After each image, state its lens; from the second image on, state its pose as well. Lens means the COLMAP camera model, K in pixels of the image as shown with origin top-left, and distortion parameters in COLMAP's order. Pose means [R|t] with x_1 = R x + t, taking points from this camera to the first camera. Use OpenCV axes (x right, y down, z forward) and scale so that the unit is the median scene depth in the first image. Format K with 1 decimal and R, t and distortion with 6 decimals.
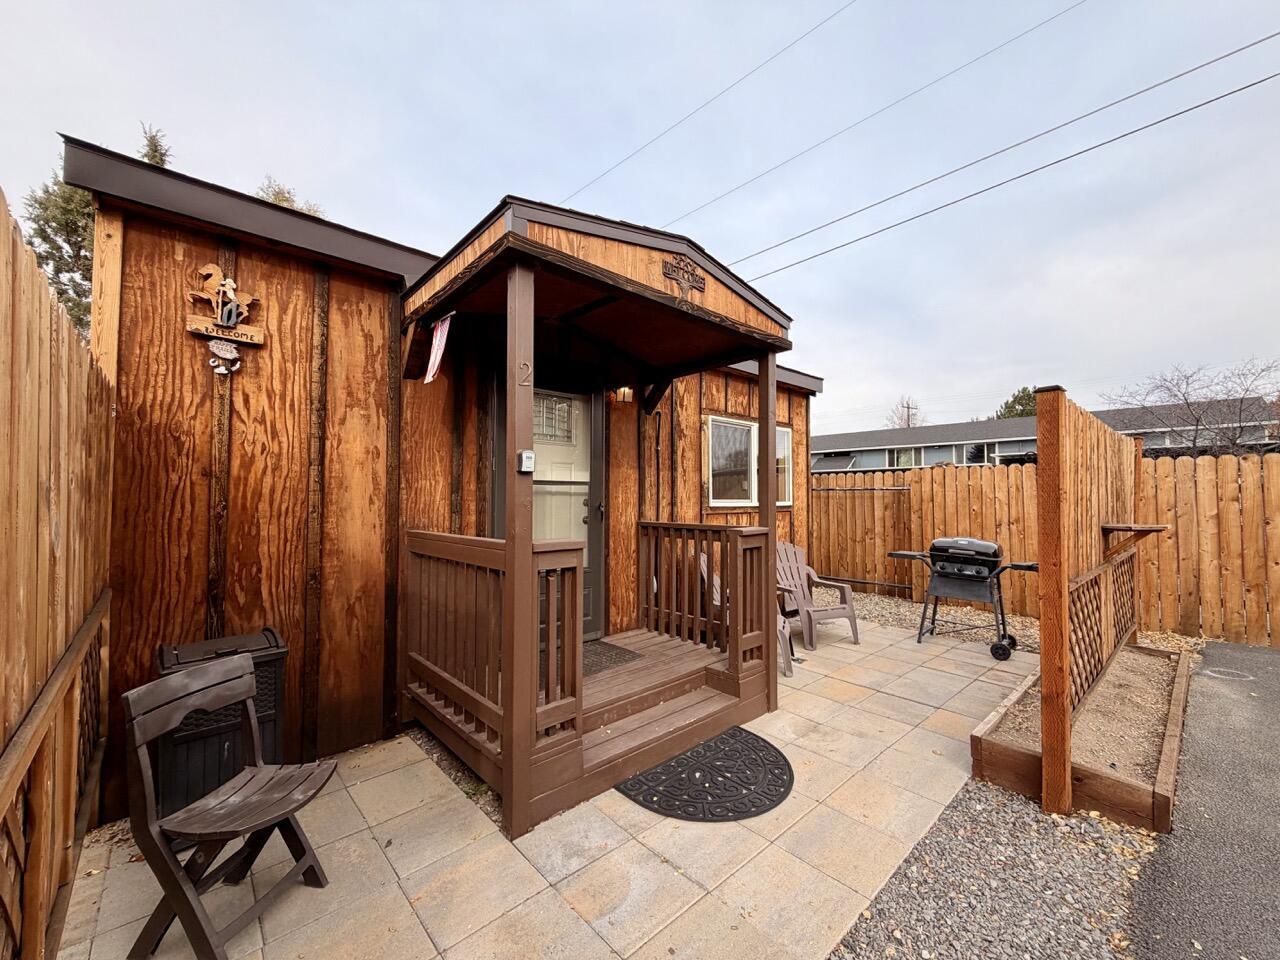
lens RADIAL K [[509.6, 0, 640.0], [0, 509.6, 478.9], [0, 0, 1]] dist [-0.001856, 0.000382]
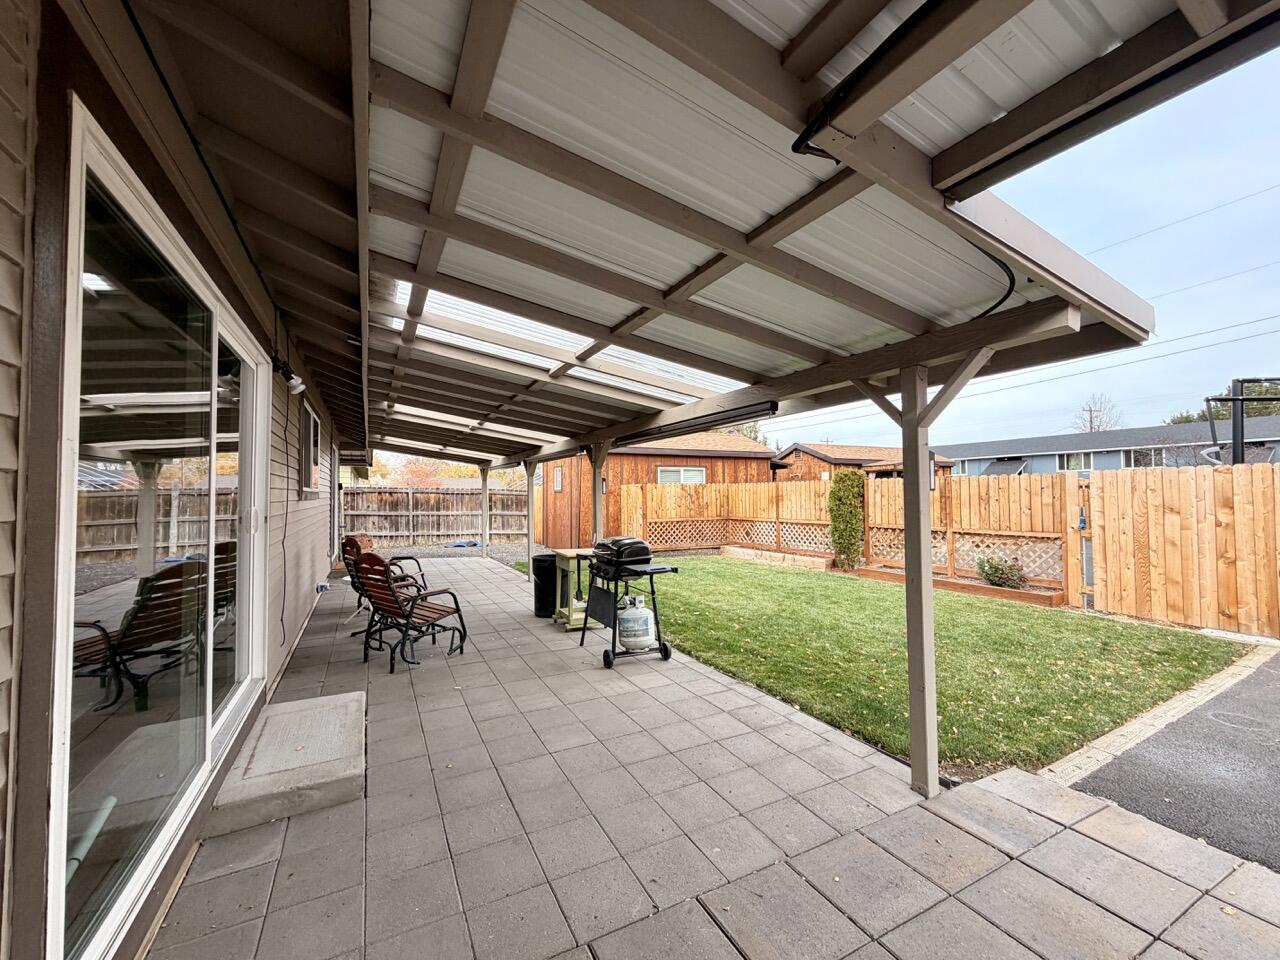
lens RADIAL K [[509.6, 0, 637.7], [0, 509.6, 478.5], [0, 0, 1]] dist [-0.001856, 0.000382]
pose [[0.955098, -0.020609, -0.295571, -0.746379], [0.021265, 0.999773, -0.000997, -0.176743], [0.295524, -0.005333, 0.955320, -3.291653]]
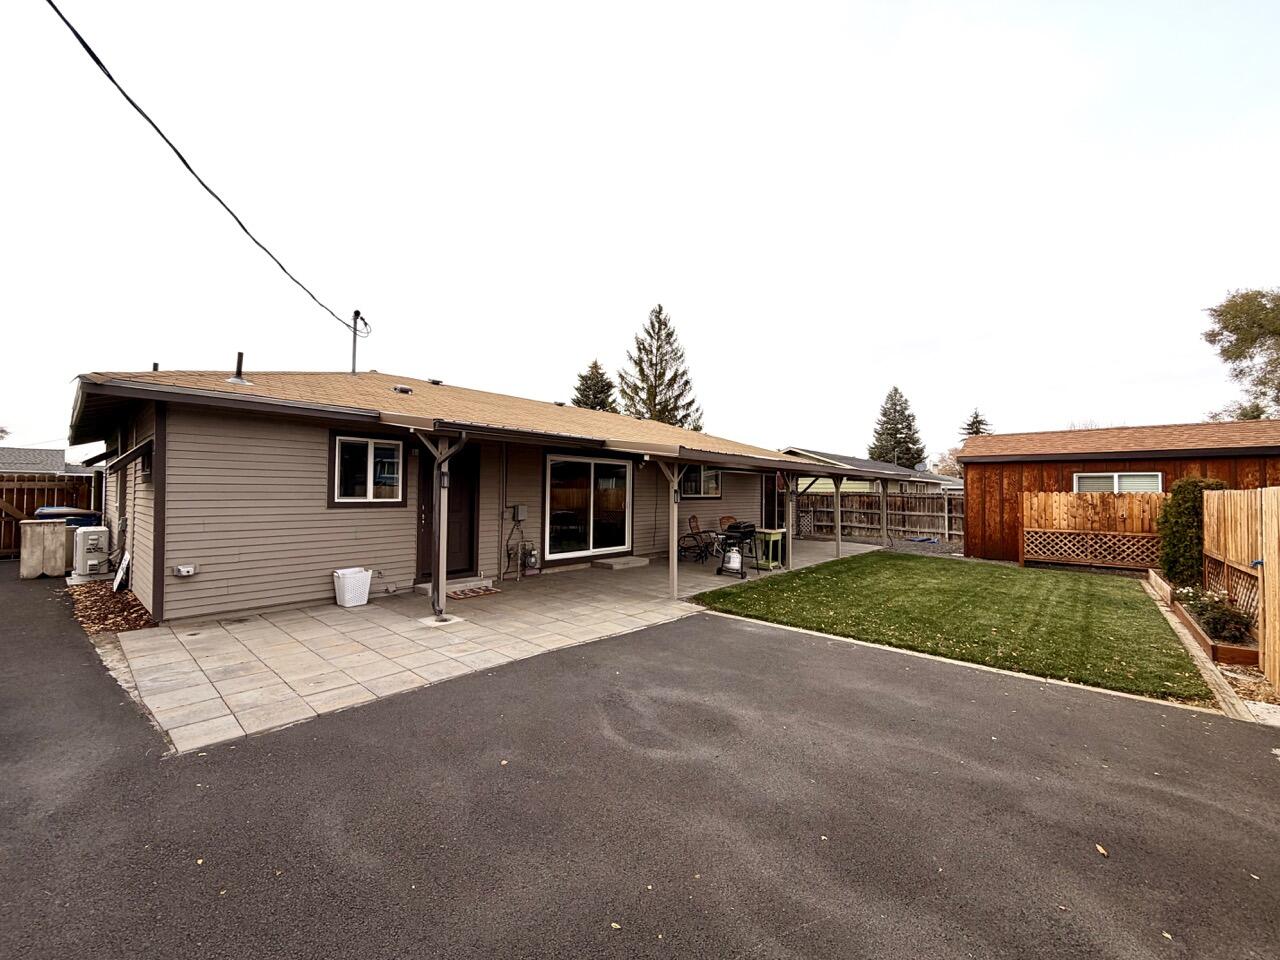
lens RADIAL K [[509.6, 0, 635.8], [0, 509.6, 479.5], [0, 0, 1]] dist [-0.001856, 0.000382]
pose [[0.064050, -0.027912, -0.997556, 1.009766], [0.021653, 0.999412, -0.026573, -0.191164], [0.997712, -0.019898, 0.064617, -2.927764]]
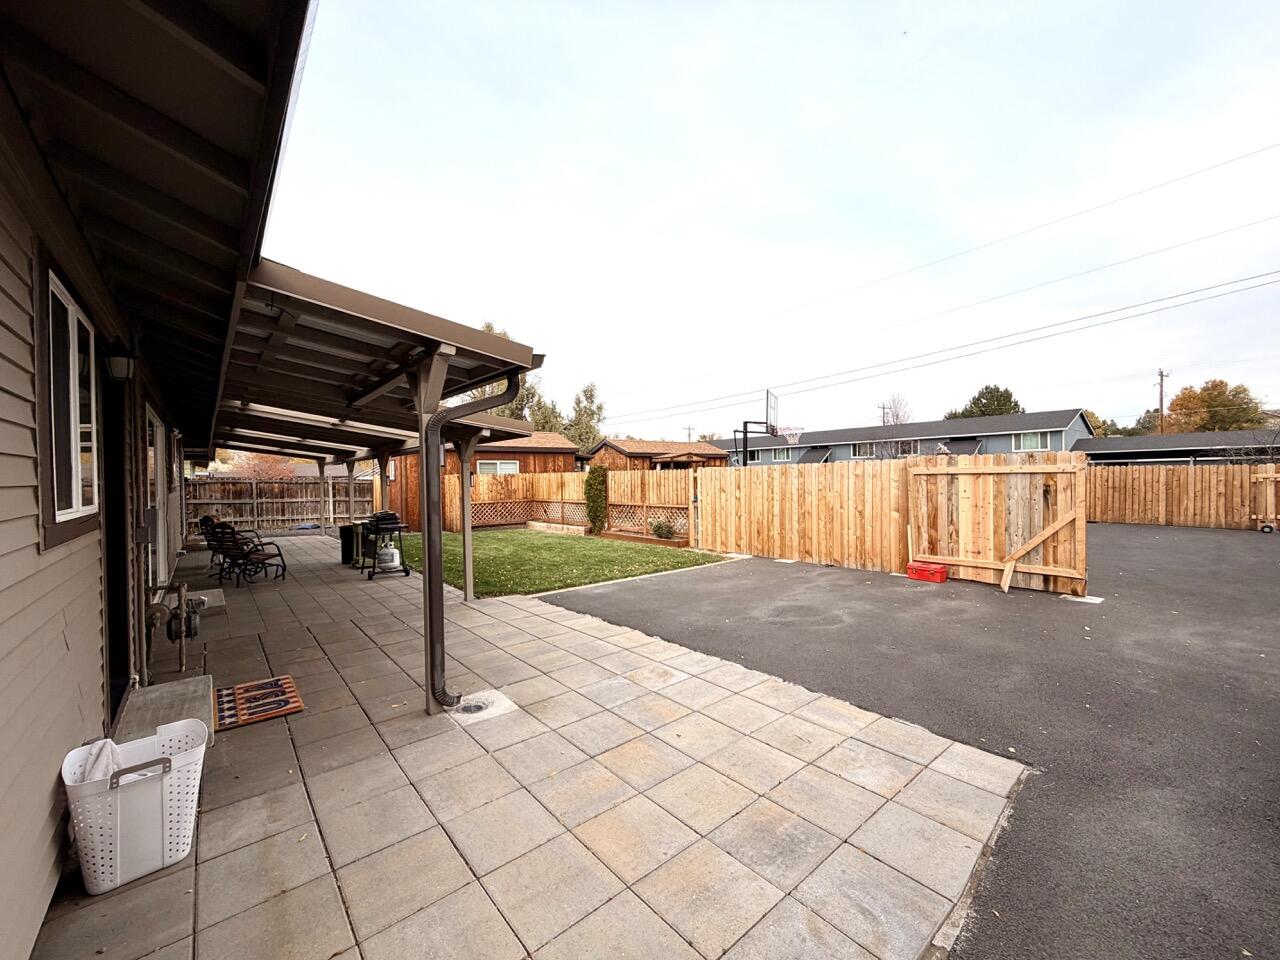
lens RADIAL K [[509.6, 0, 638.9], [0, 509.6, 477.9], [0, 0, 1]] dist [-0.001856, 0.000382]
pose [[0.996628, -0.020502, -0.079453, -0.045761], [0.023393, 0.999091, 0.035627, -0.221504], [0.078651, -0.037365, 0.996202, -4.042411]]
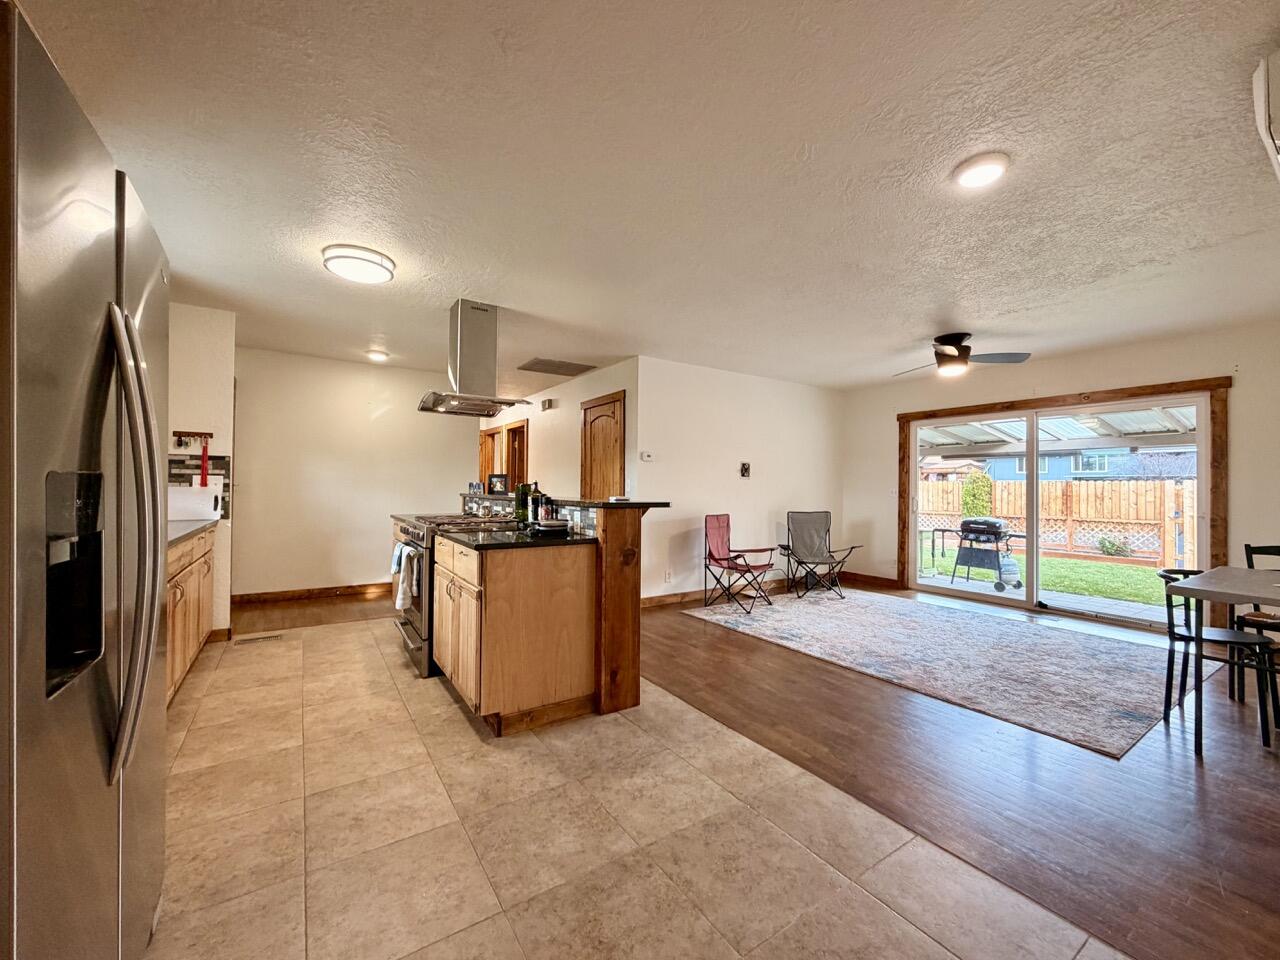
lens RADIAL K [[509.6, 0, 642.1], [0, 509.6, 476.3], [0, 0, 1]] dist [-0.001856, 0.000382]
pose [[0.980380, 0.002117, -0.197108, -1.823893], [-0.000074, 0.999946, 0.010372, -0.213015], [0.197119, -0.010154, 0.980327, -4.181045]]
